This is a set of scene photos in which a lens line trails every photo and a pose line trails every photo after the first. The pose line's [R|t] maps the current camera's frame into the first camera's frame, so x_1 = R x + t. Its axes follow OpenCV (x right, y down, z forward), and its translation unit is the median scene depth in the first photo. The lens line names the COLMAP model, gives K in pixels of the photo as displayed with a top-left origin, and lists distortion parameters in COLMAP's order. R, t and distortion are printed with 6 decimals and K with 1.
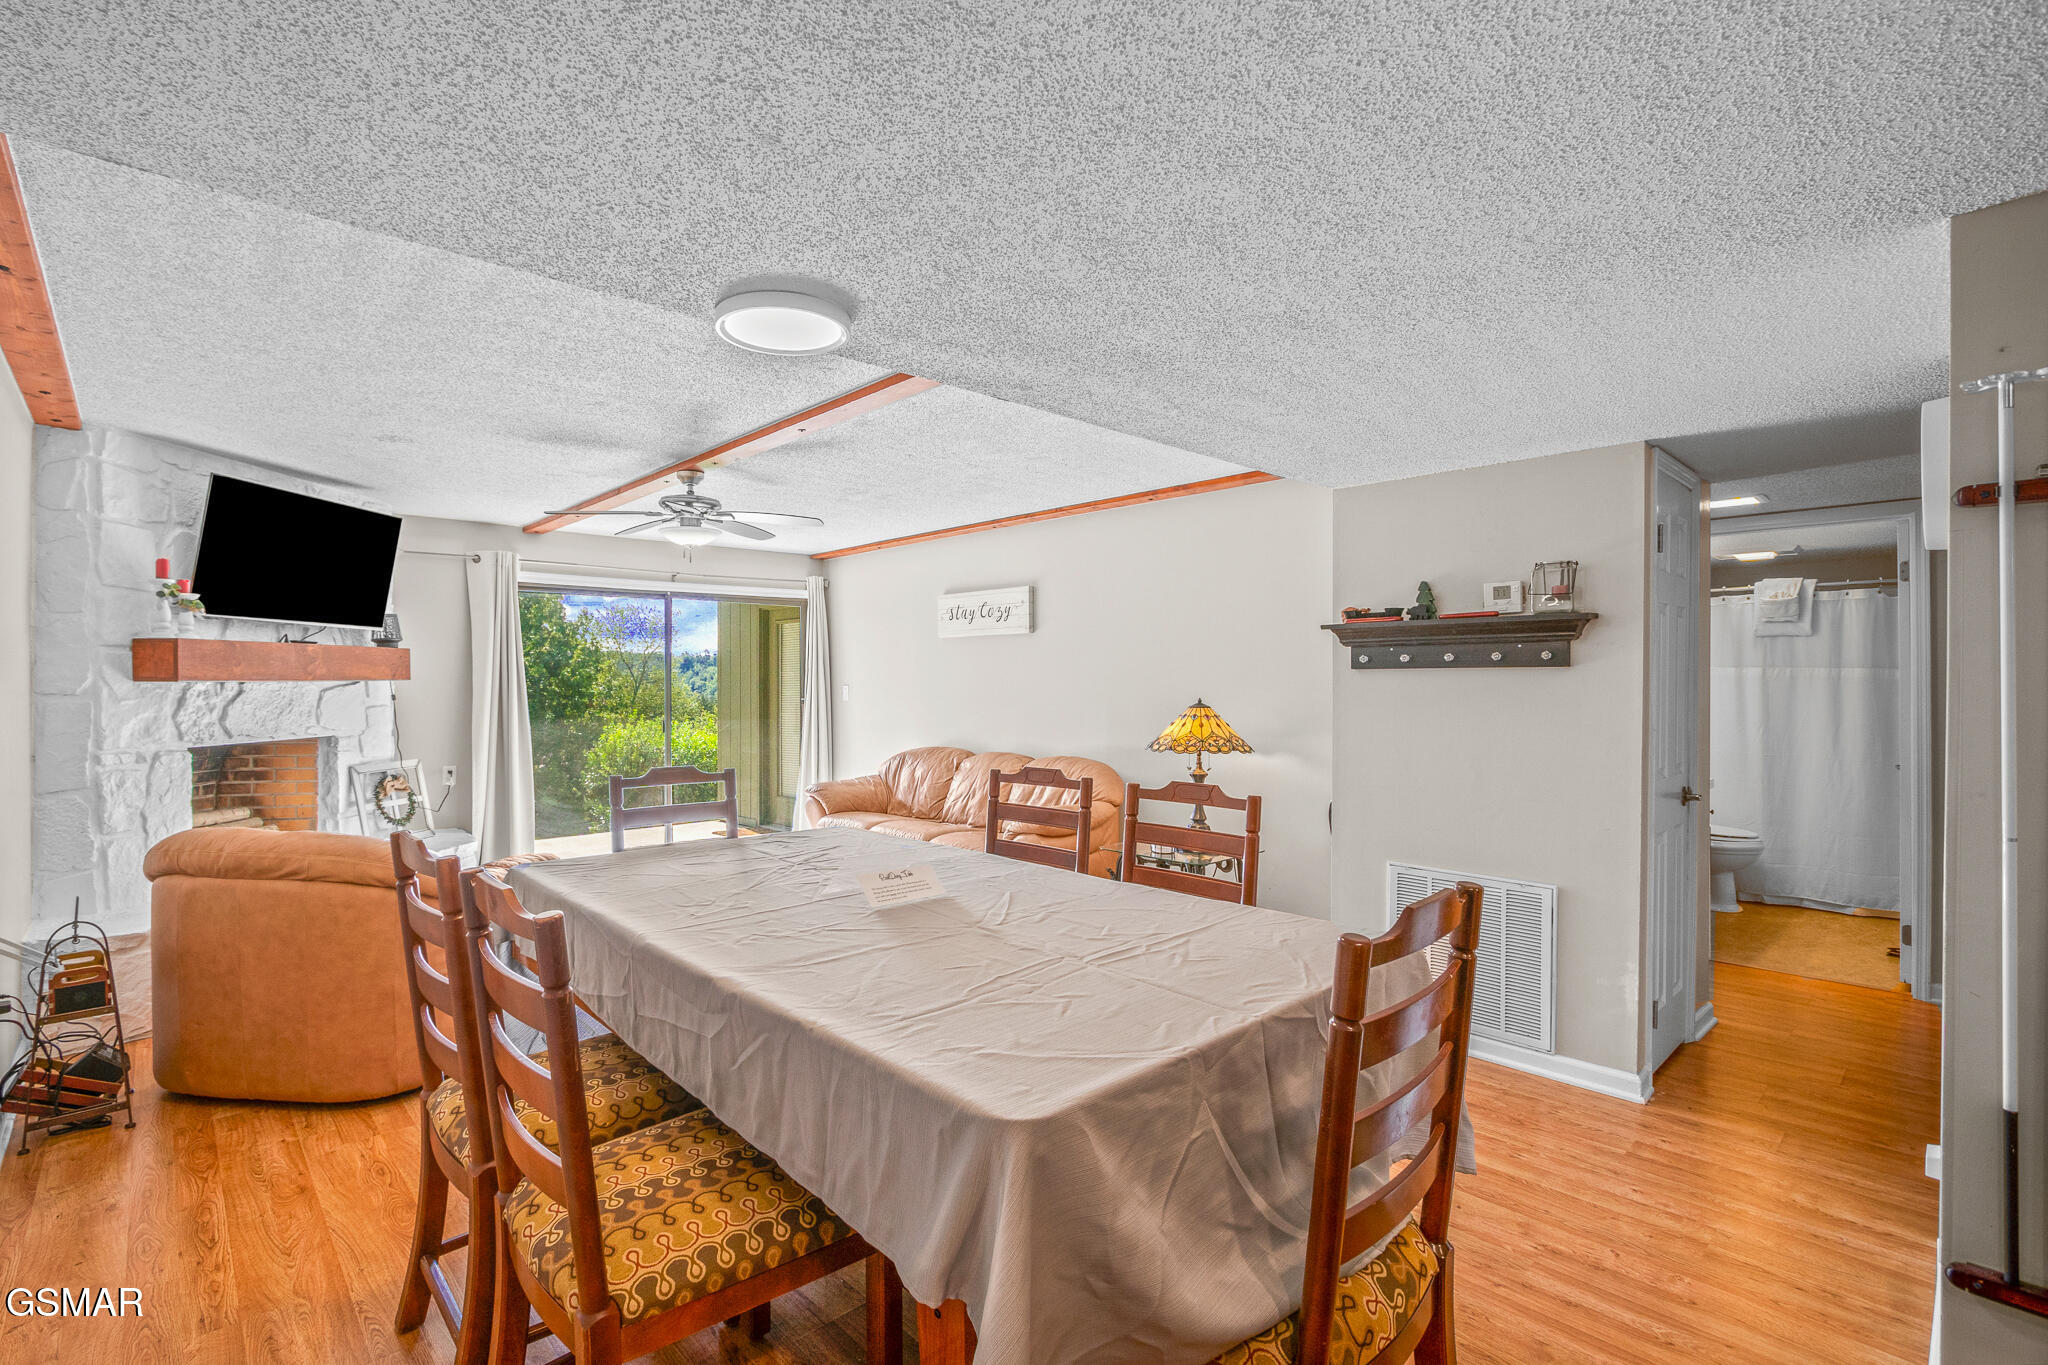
lens RADIAL K [[919.0, 0, 968.7], [0, 919.0, 670.0], [0, 0, 1]] dist [-0.019405, 0.000364]
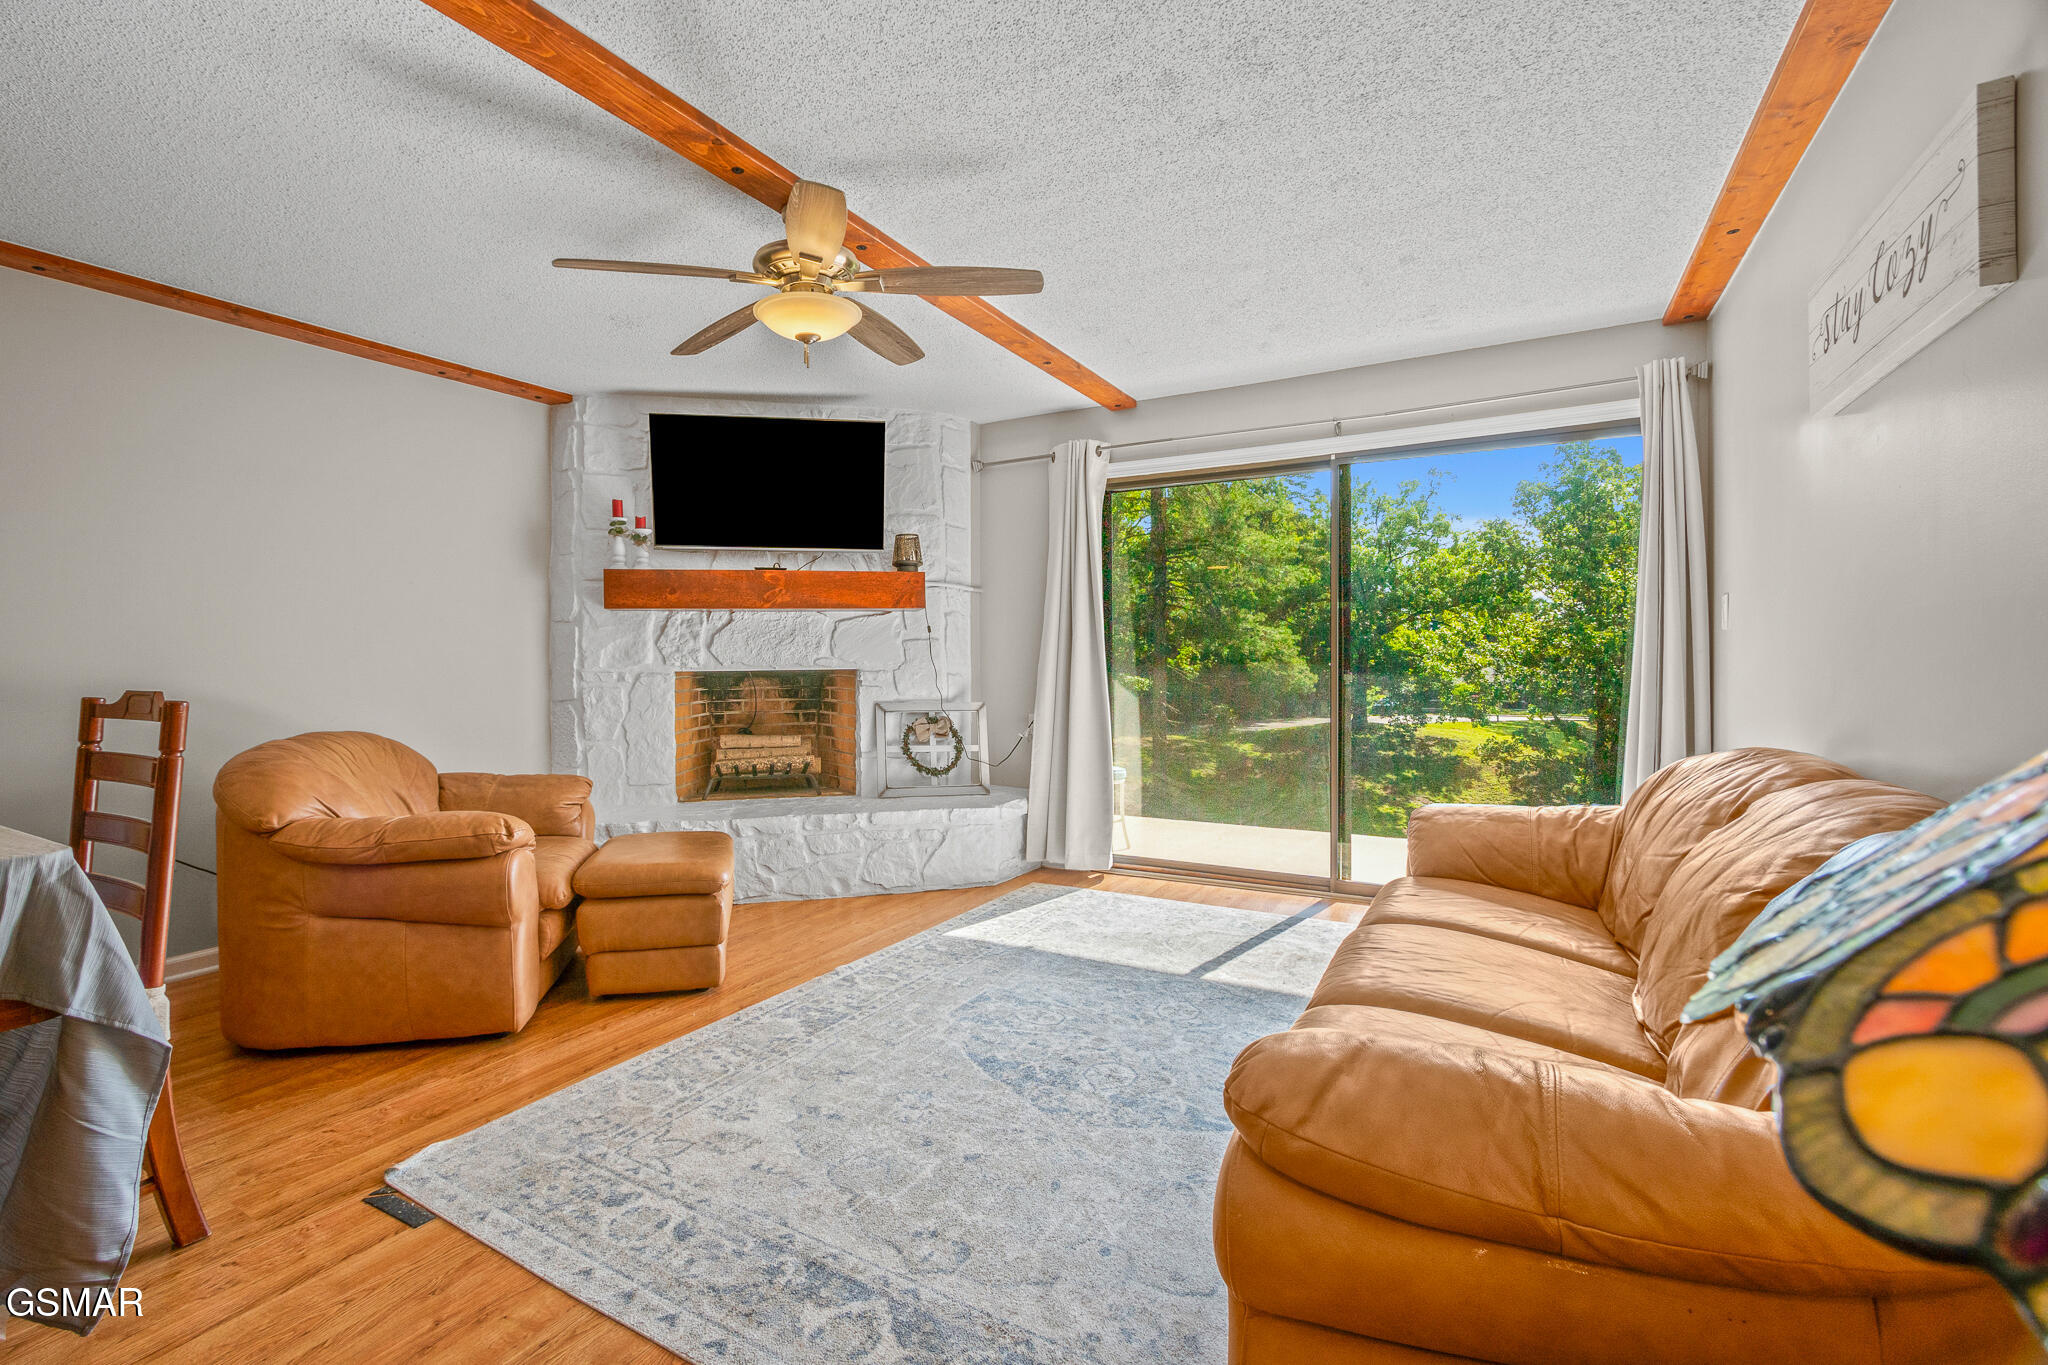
lens RADIAL K [[919.0, 0, 968.7], [0, 919.0, 670.0], [0, 0, 1]] dist [-0.019405, 0.000364]
pose [[0.295914, 0.015208, -0.955093, 0.293995], [0.018258, 0.999601, 0.021573, 0.064920], [0.955040, -0.023822, 0.295518, 0.986062]]
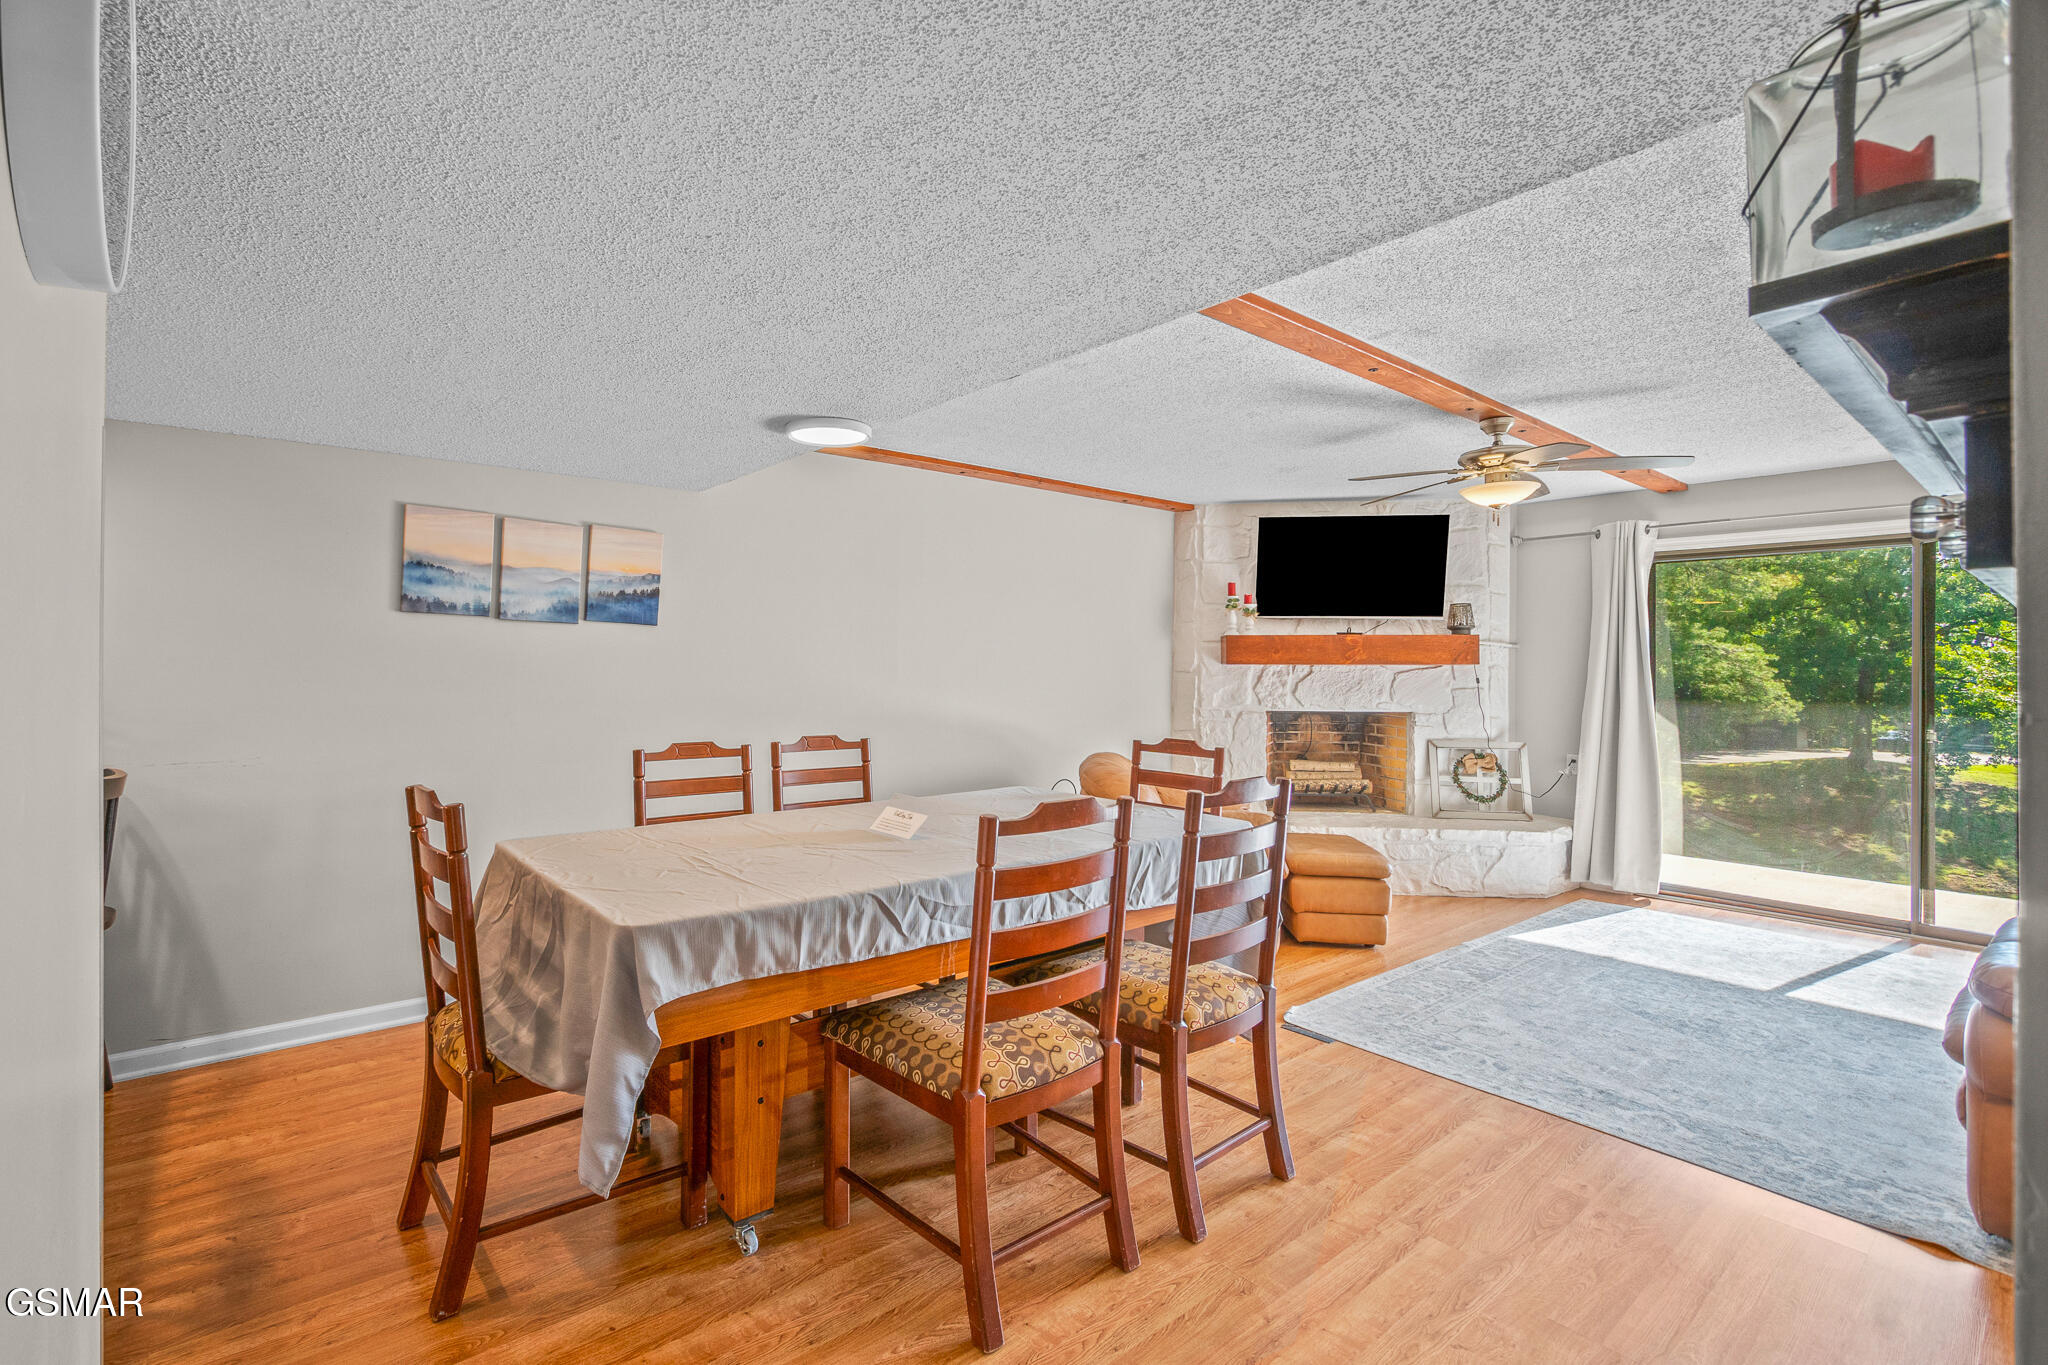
lens RADIAL K [[935.9, 0, 981.3], [0, 935.9, 660.7], [0, 0, 1]] dist [-0.000120, 0.000213]
pose [[-0.044720, -0.001437, -0.998999, 0.621197], [0.006758, 0.999976, -0.001741, 0.006058], [0.998977, -0.006829, -0.044710, 0.599675]]
